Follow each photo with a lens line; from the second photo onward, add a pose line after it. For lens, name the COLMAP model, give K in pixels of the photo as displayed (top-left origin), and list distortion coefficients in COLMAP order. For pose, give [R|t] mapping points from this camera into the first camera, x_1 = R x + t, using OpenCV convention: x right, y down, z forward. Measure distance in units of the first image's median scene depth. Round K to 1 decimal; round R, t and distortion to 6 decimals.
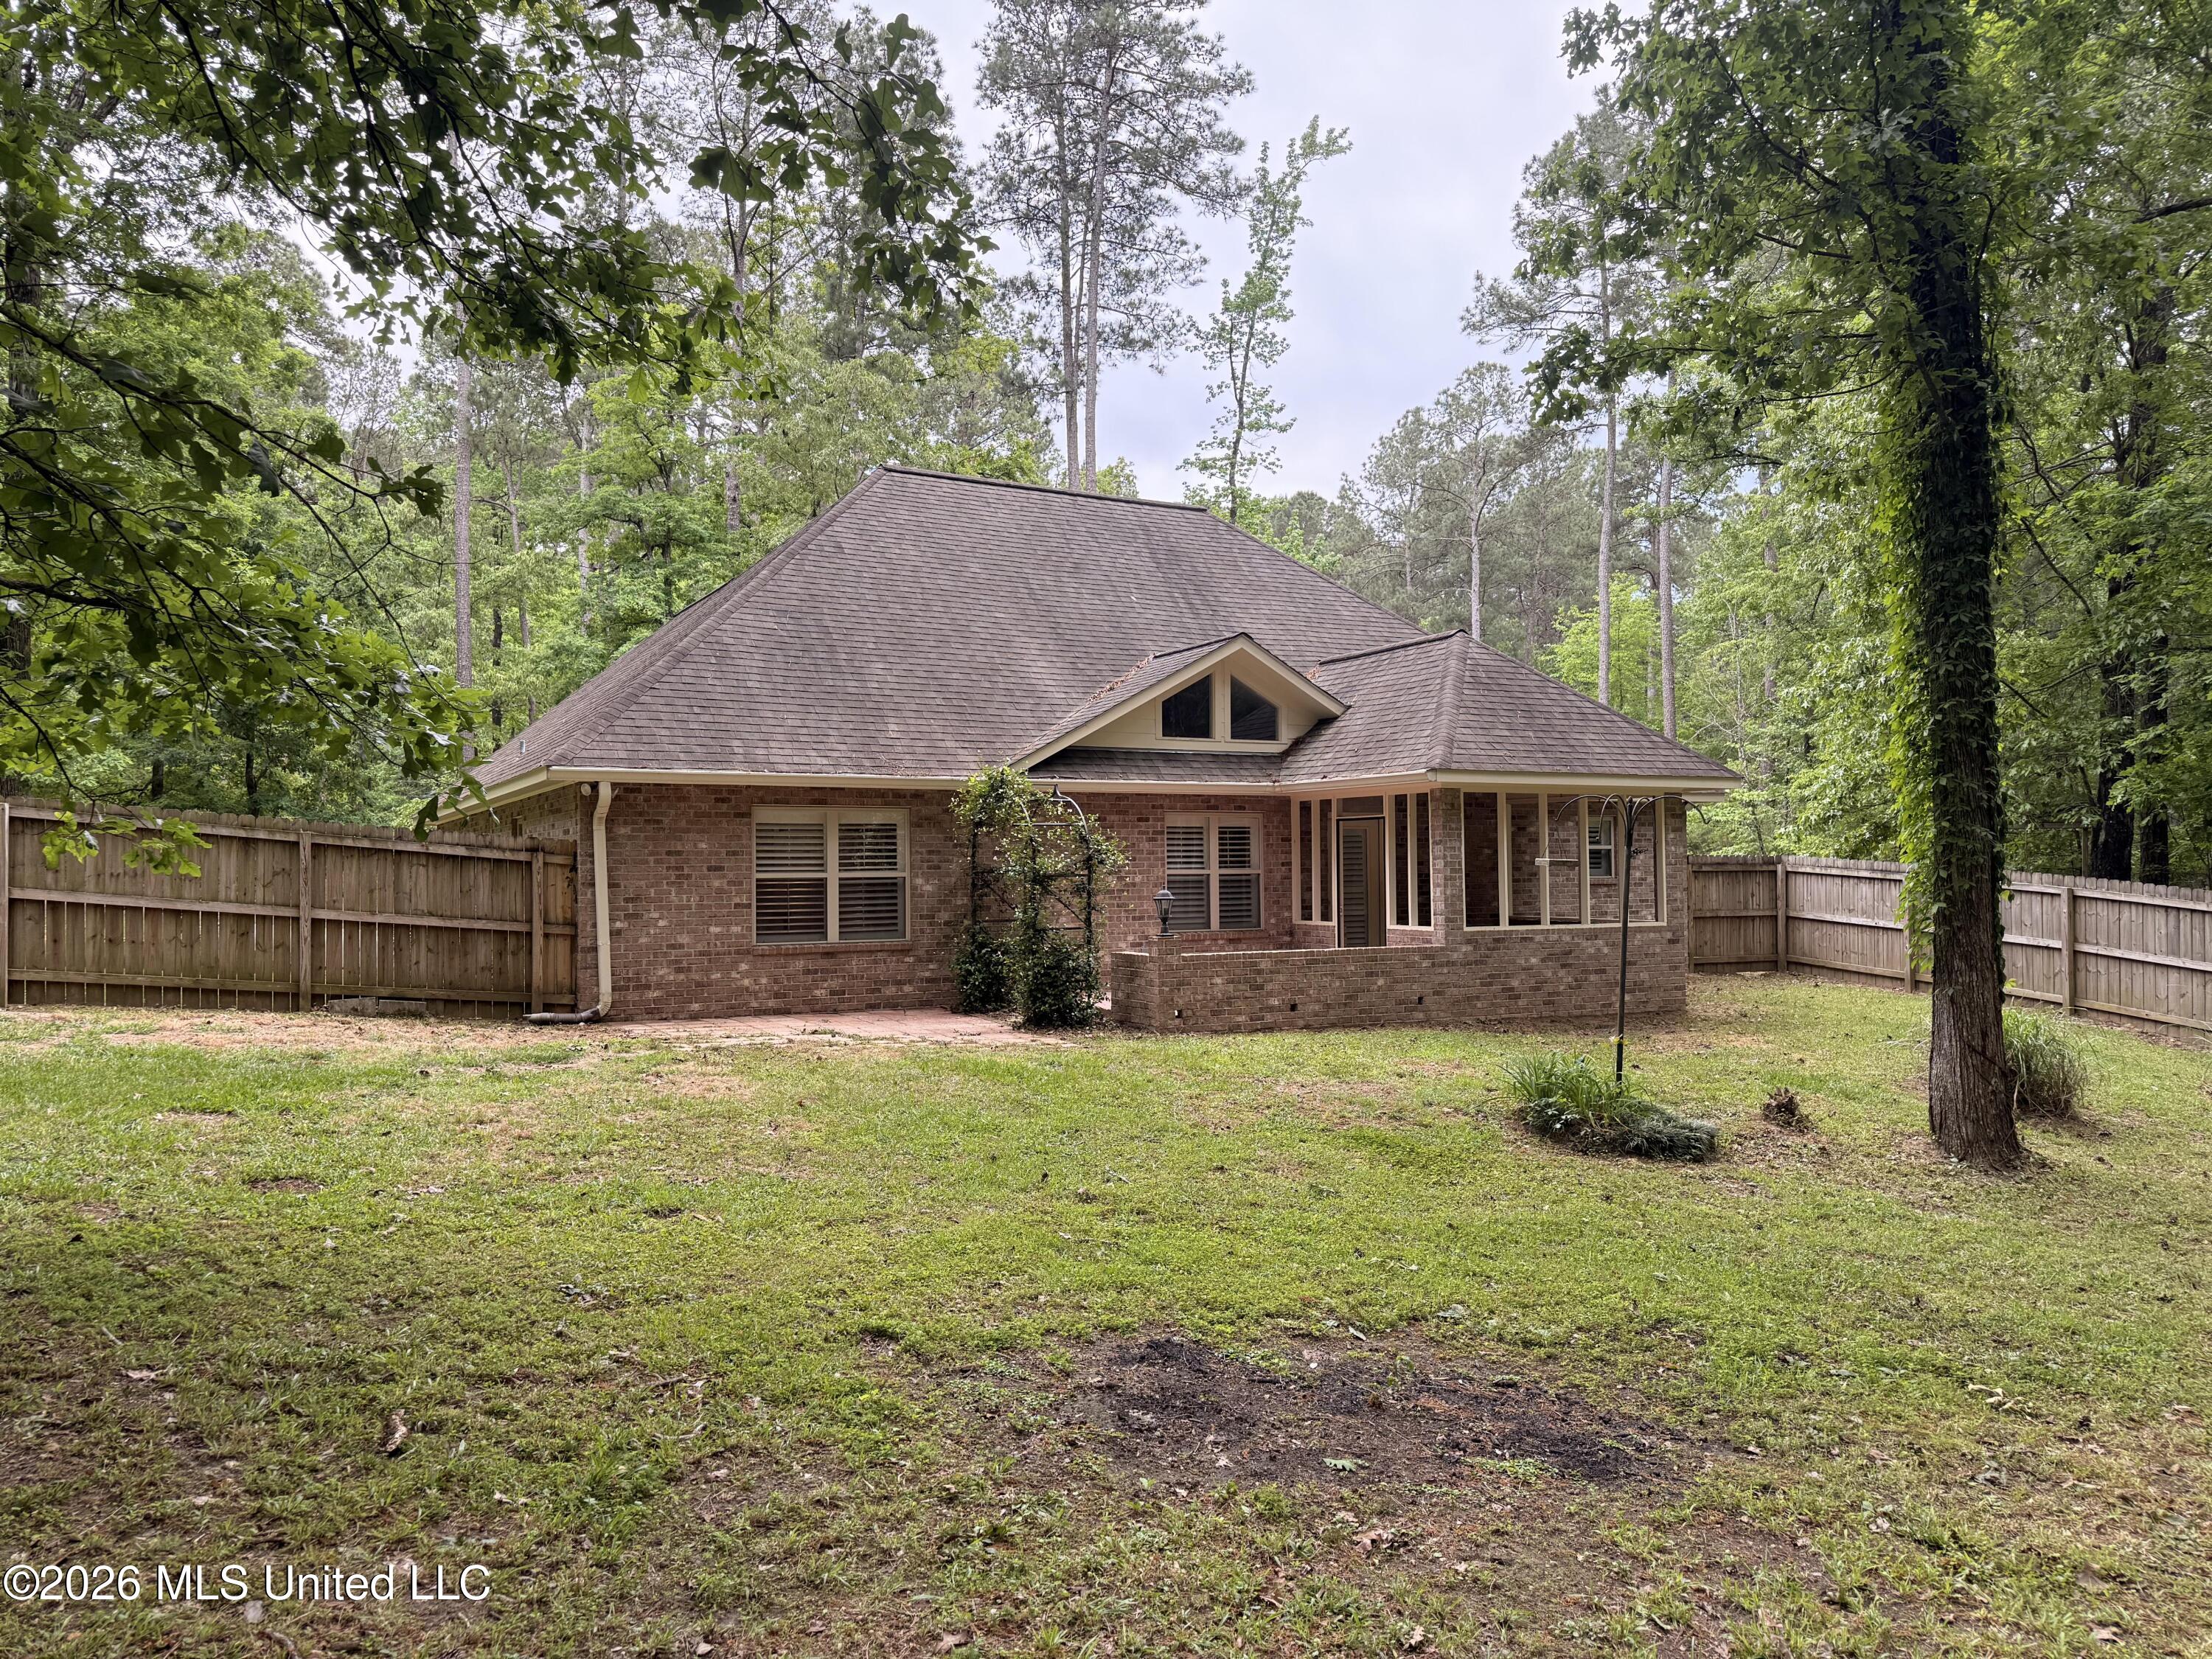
lens RADIAL K [[1528.0, 0, 1122.0], [0, 1528.0, 836.5], [0, 0, 1]] dist [0.024040, -0.023109]
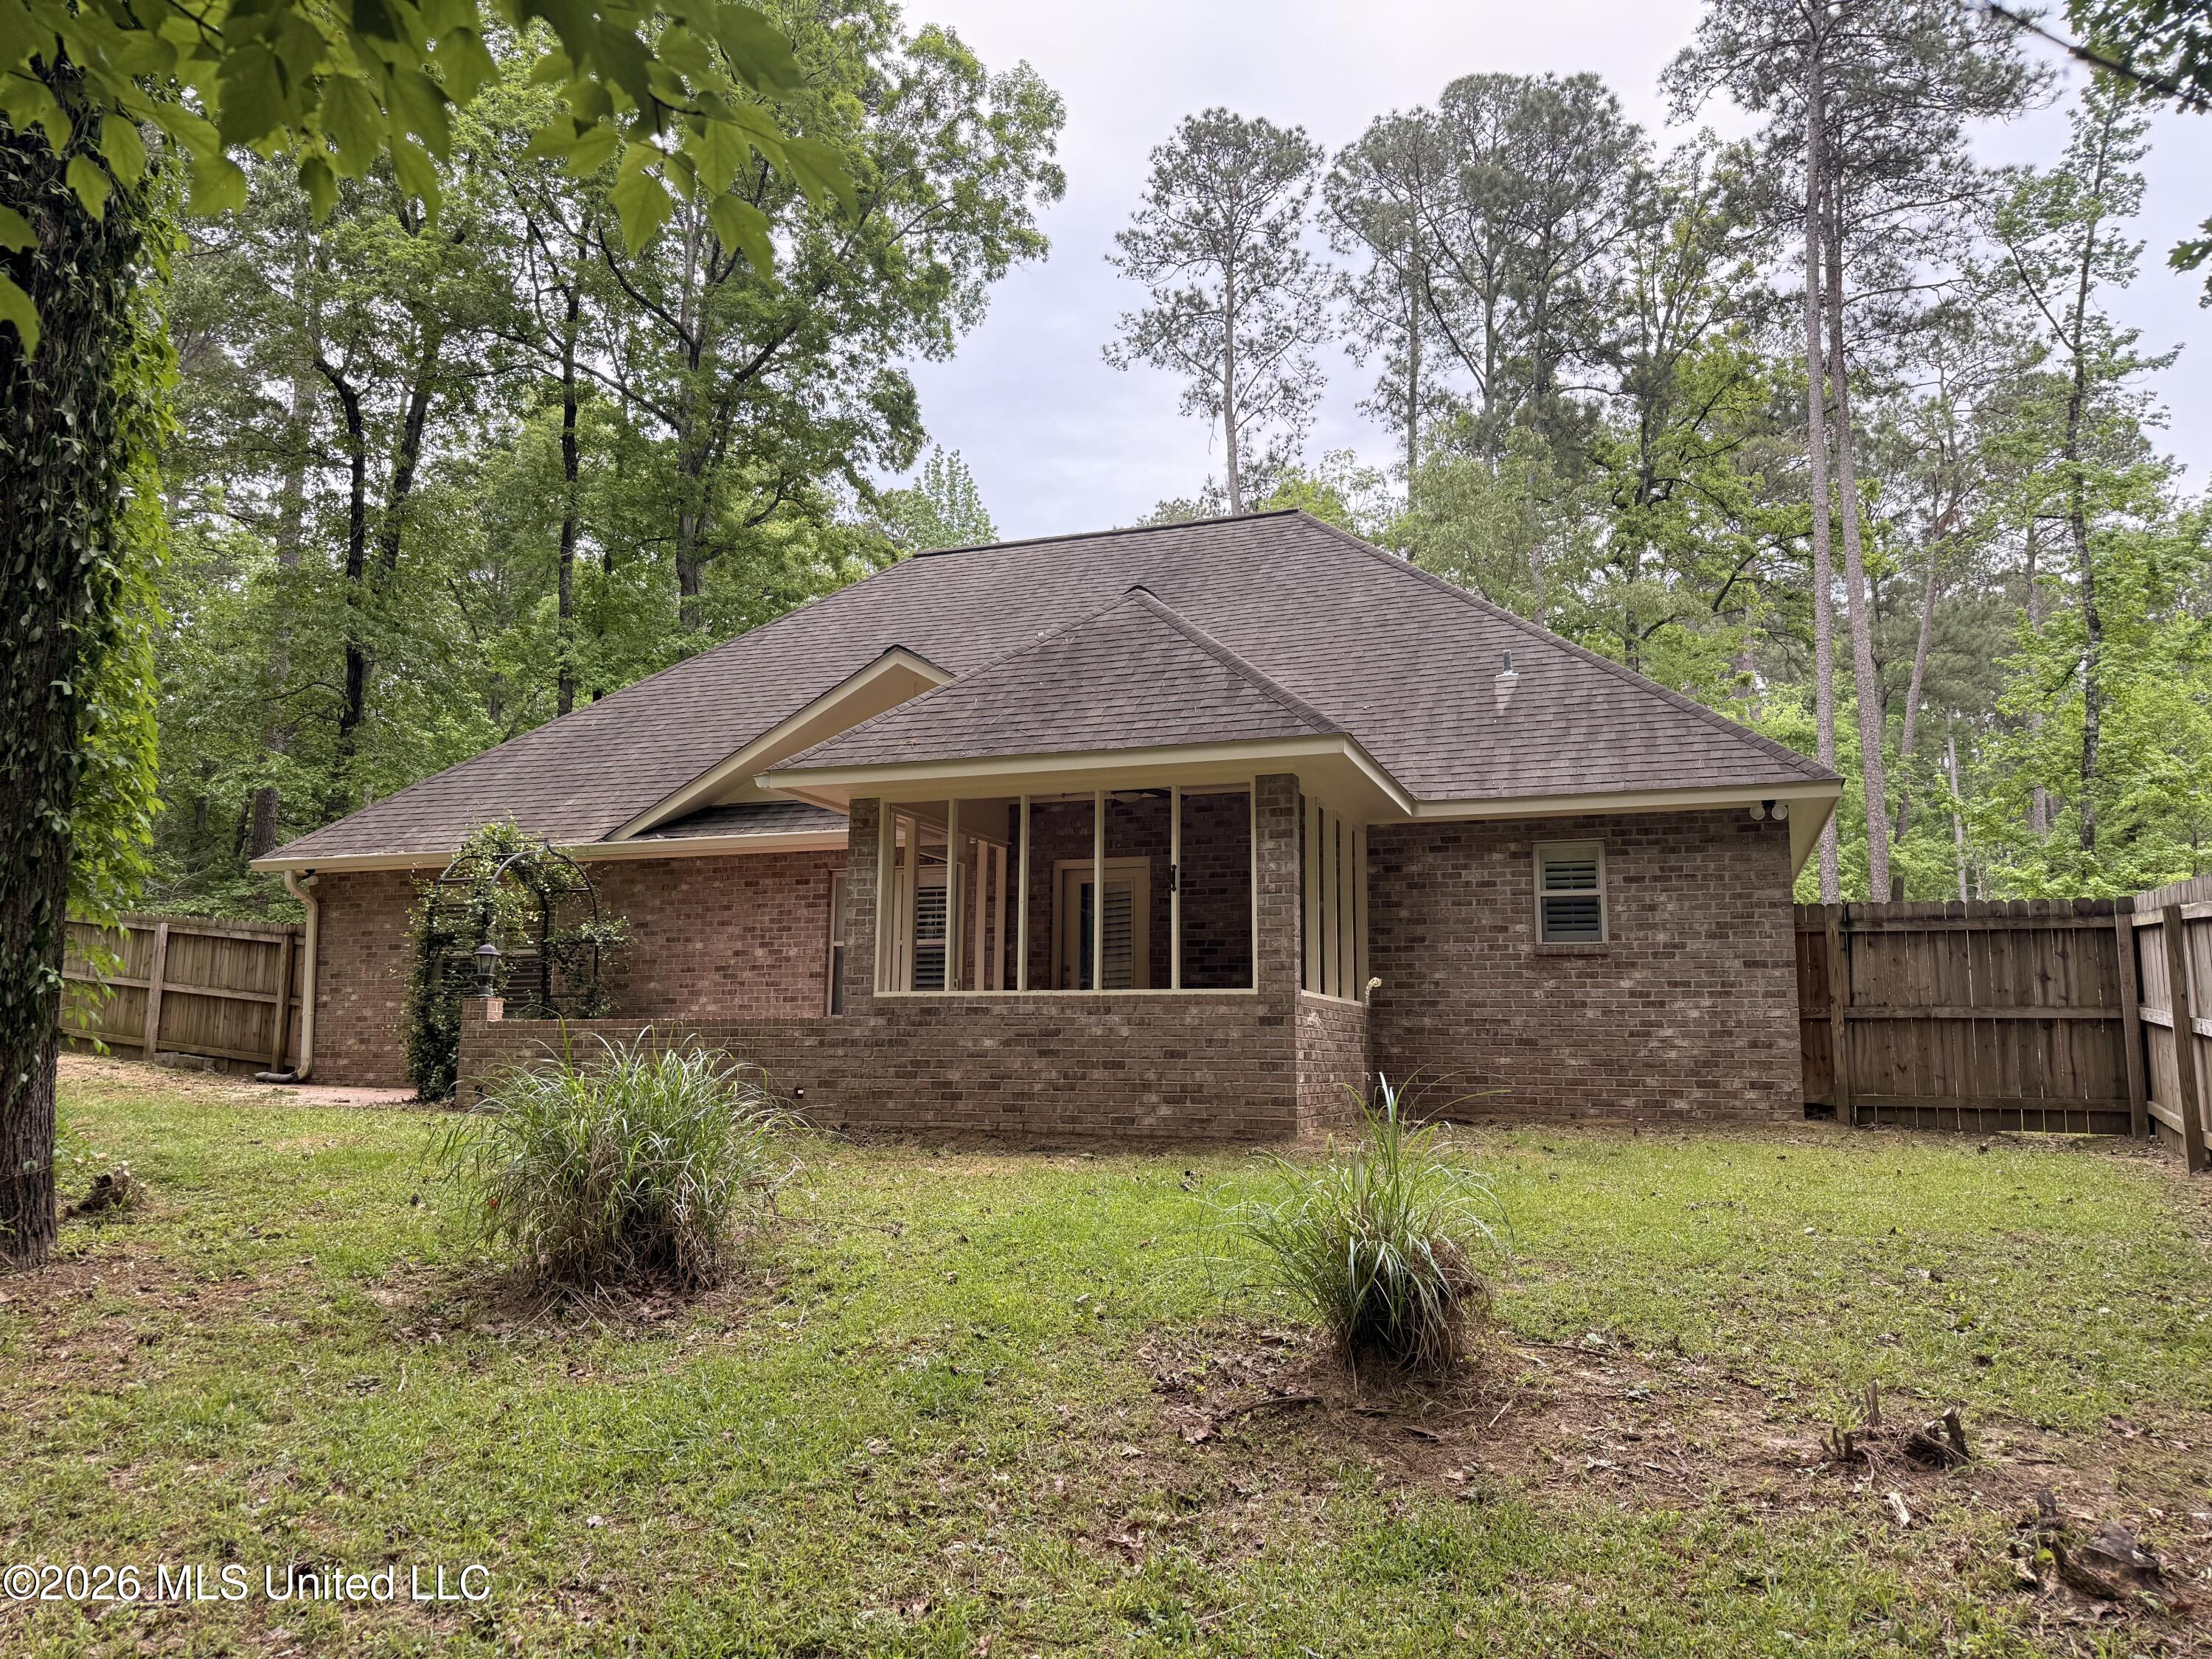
lens RADIAL K [[1573.8, 0, 1116.4], [0, 1573.8, 846.3], [0, 0, 1]] dist [0.032820, -0.031714]
pose [[0.650804, -0.096503, -0.753088, 0.821675], [-0.000789, 0.991803, -0.127775, 0.083658], [0.759245, 0.083751, 0.645393, 0.599686]]
